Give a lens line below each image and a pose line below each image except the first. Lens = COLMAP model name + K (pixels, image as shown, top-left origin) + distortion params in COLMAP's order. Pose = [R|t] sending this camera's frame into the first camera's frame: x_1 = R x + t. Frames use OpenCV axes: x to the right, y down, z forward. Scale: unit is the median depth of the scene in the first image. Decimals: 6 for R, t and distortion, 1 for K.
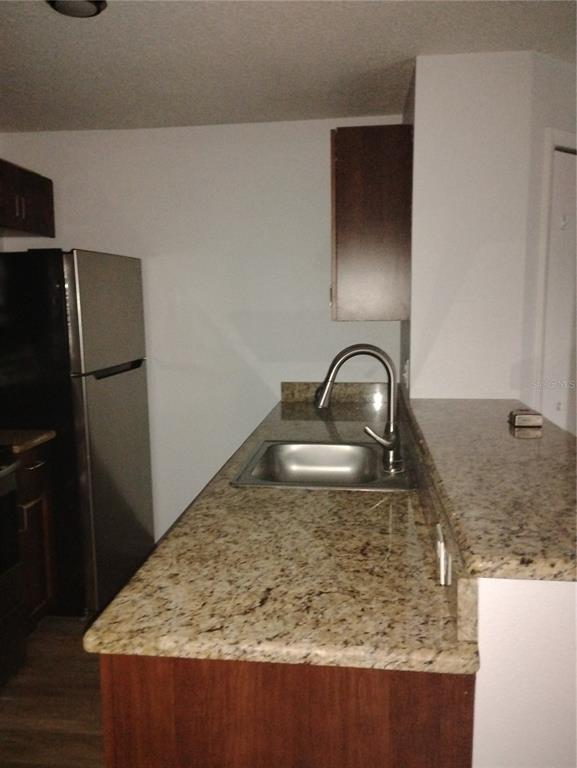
lens RADIAL K [[637.0, 0, 288.5], [0, 637.0, 384.0], [0, 0, 1]] dist [0.043111, -0.009820]
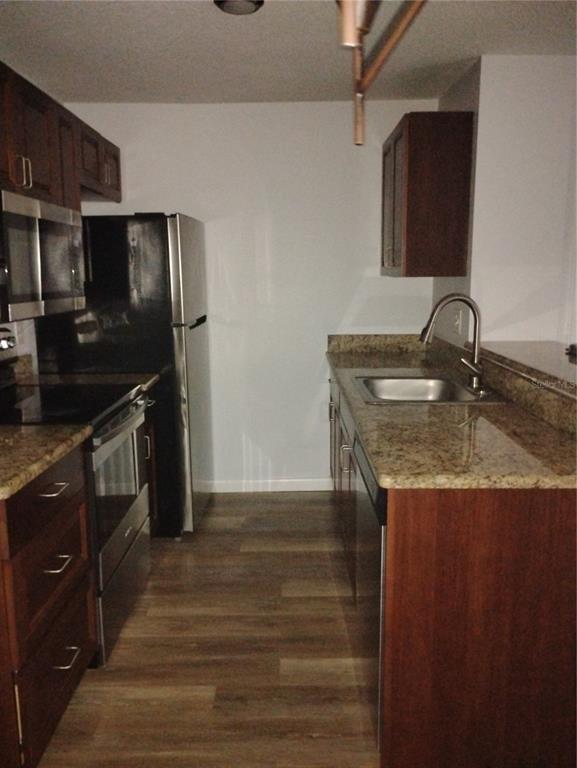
lens RADIAL K [[638.9, 0, 288.5], [0, 638.9, 384.0], [0, 0, 1]] dist [0.015846, 0.002539]
pose [[0.992676, -0.018626, 0.119365, -0.494168], [0.014110, 0.999157, 0.038564, 0.088456], [-0.119983, -0.036597, 0.992101, -0.275827]]
